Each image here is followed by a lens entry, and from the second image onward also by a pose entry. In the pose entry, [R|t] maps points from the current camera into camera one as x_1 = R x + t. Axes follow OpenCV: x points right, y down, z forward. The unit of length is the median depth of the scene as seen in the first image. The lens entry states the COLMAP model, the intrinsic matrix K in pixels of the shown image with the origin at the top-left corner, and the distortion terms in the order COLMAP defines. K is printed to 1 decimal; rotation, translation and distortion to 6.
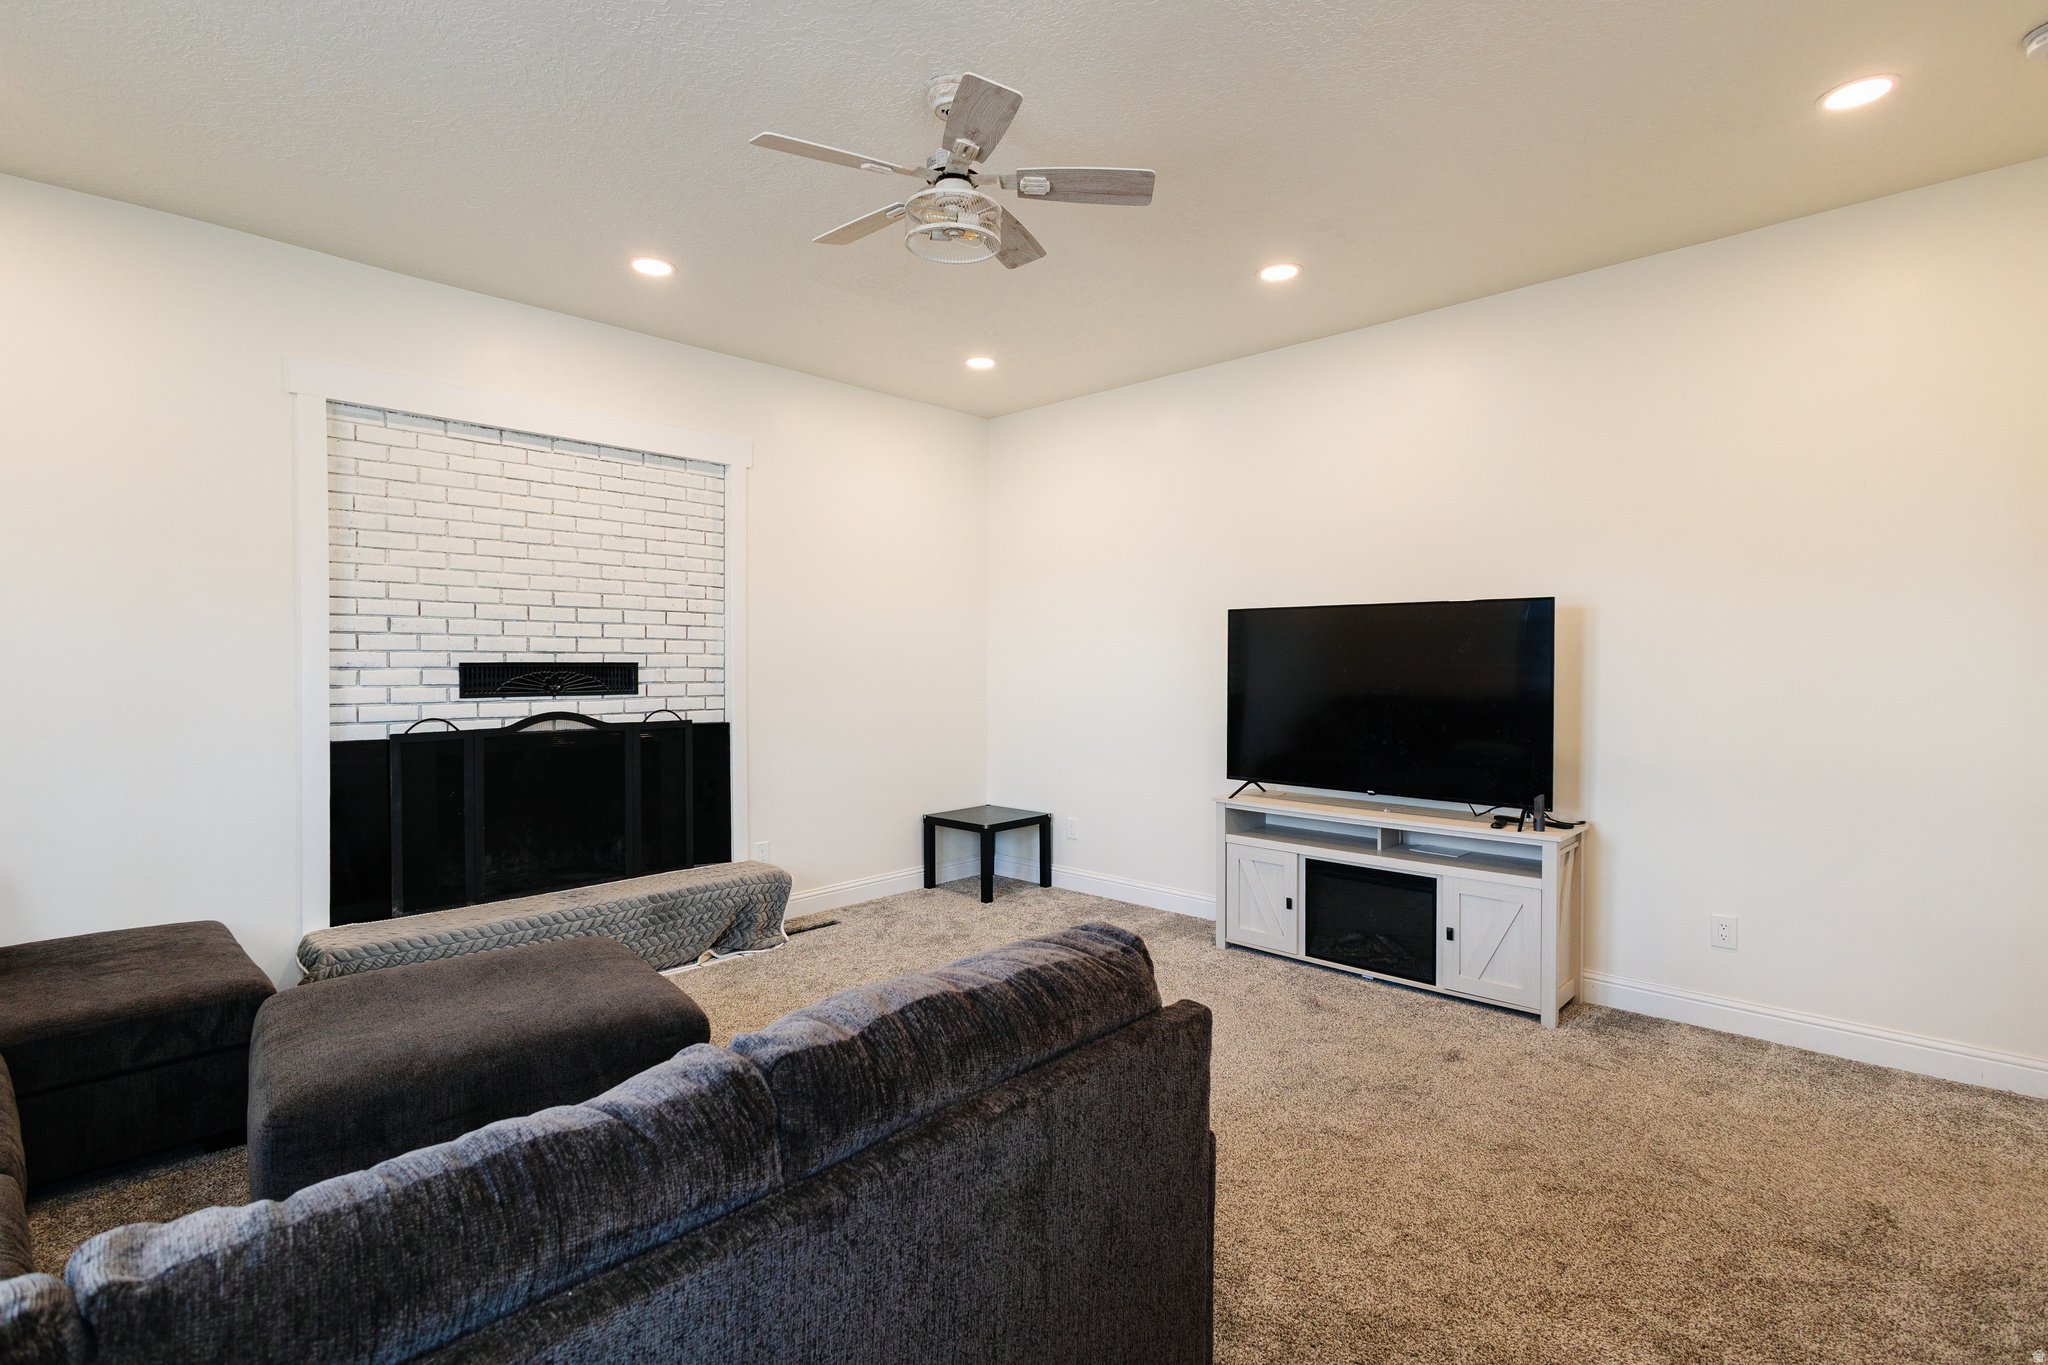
lens RADIAL K [[956.1, 0, 1035.6], [0, 956.1, 679.4], [0, 0, 1]] dist [0.004434, -0.000289]
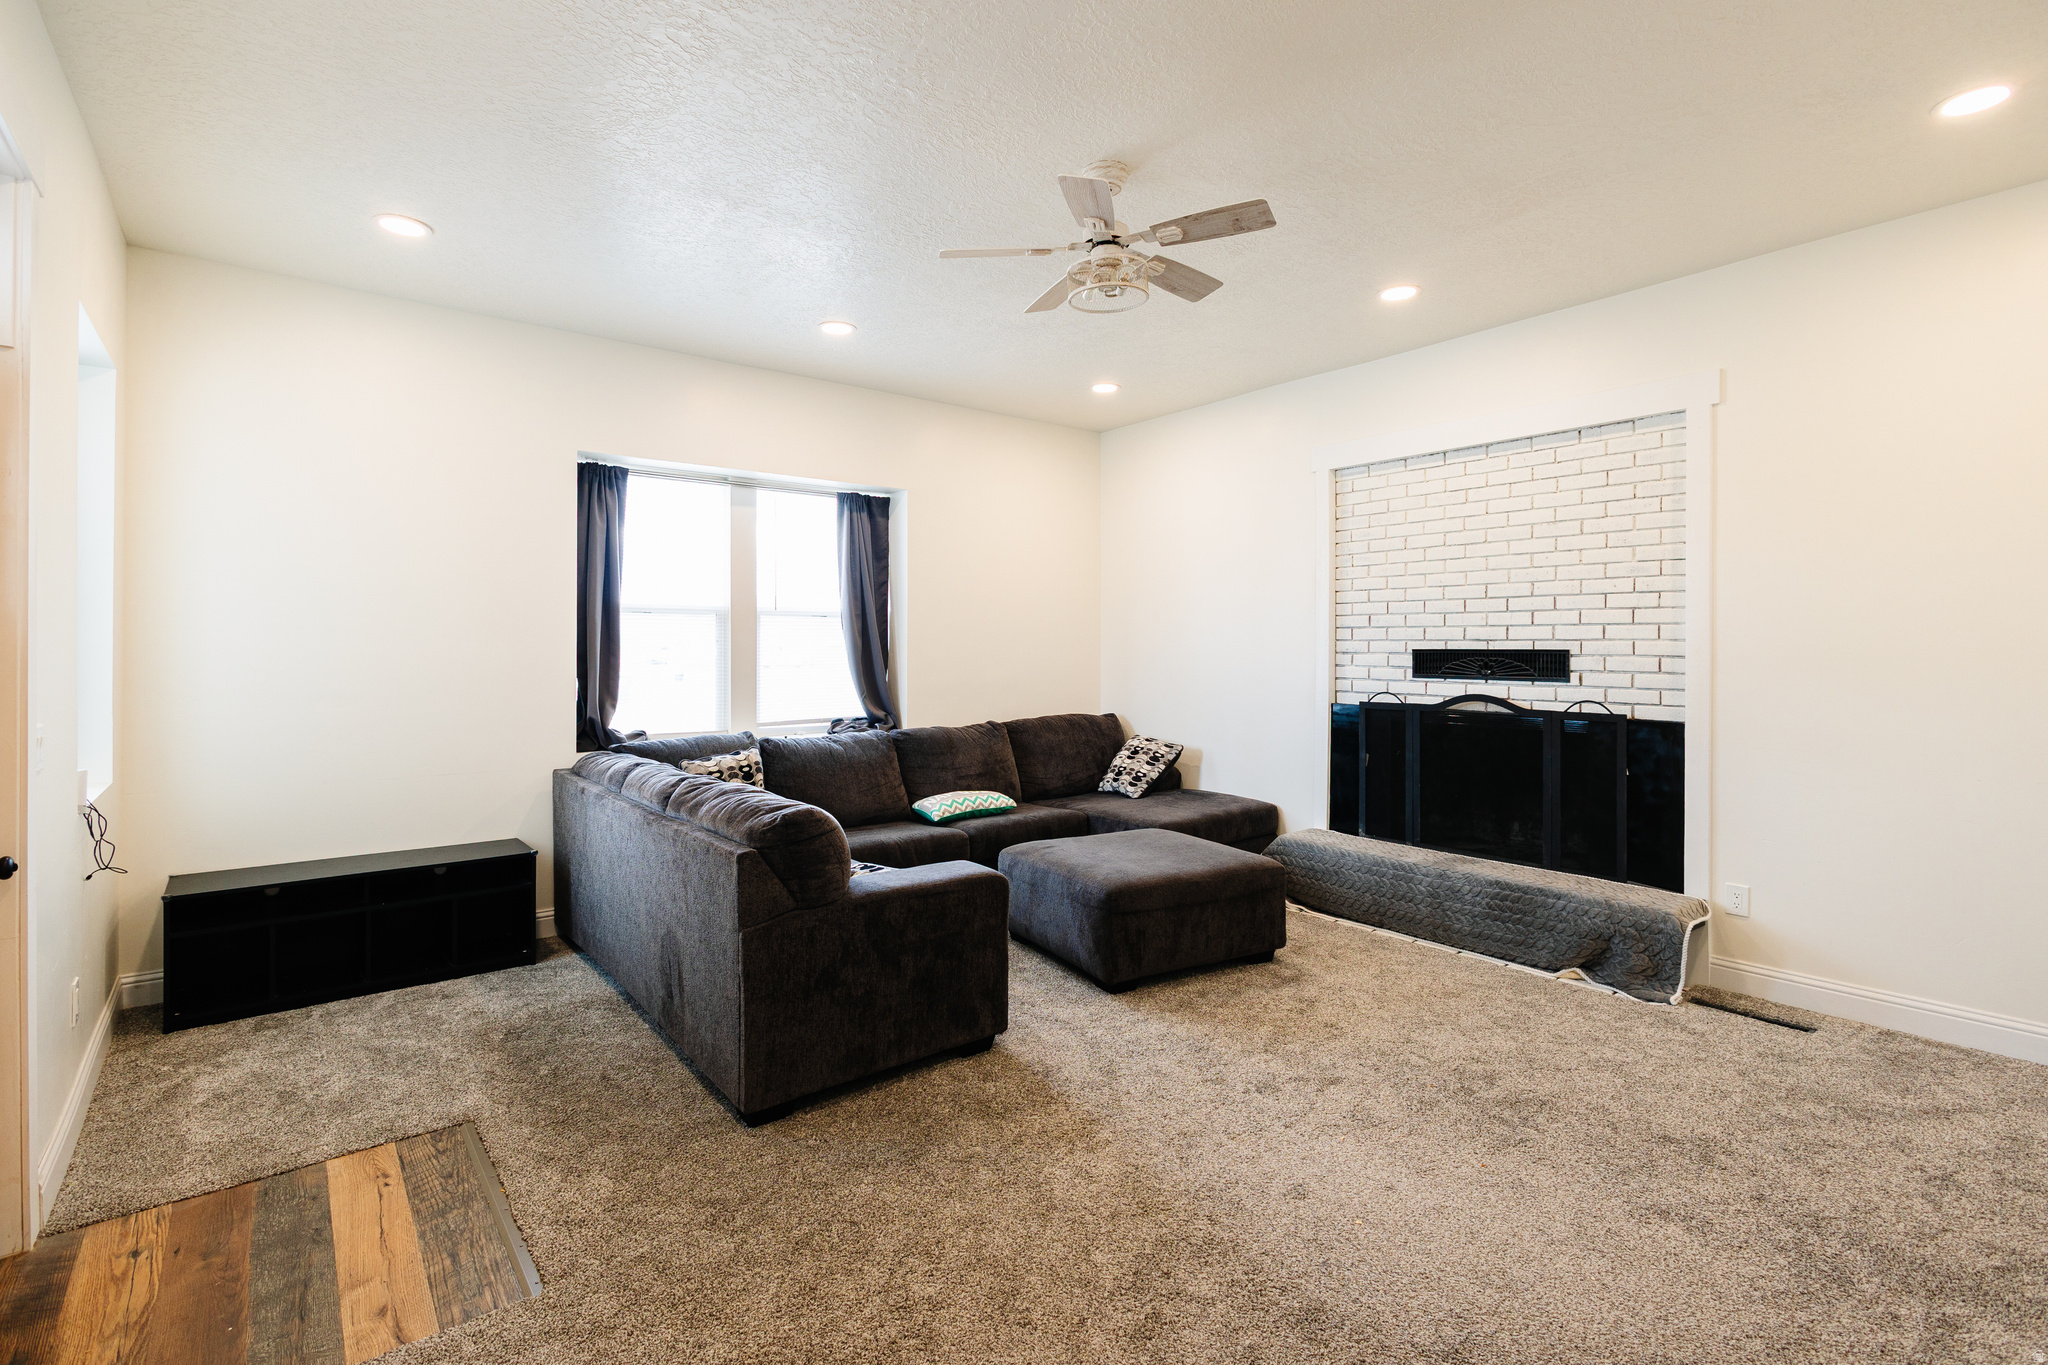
lens RADIAL K [[956.1, 0, 1018.7], [0, 956.1, 645.6], [0, 0, 1]] dist [0.004434, -0.000289]
pose [[-0.160366, -0.002691, -0.987054, 0.660474], [-0.020198, 0.999796, 0.000556, -0.011638], [0.986851, 0.020026, -0.160388, 0.646712]]
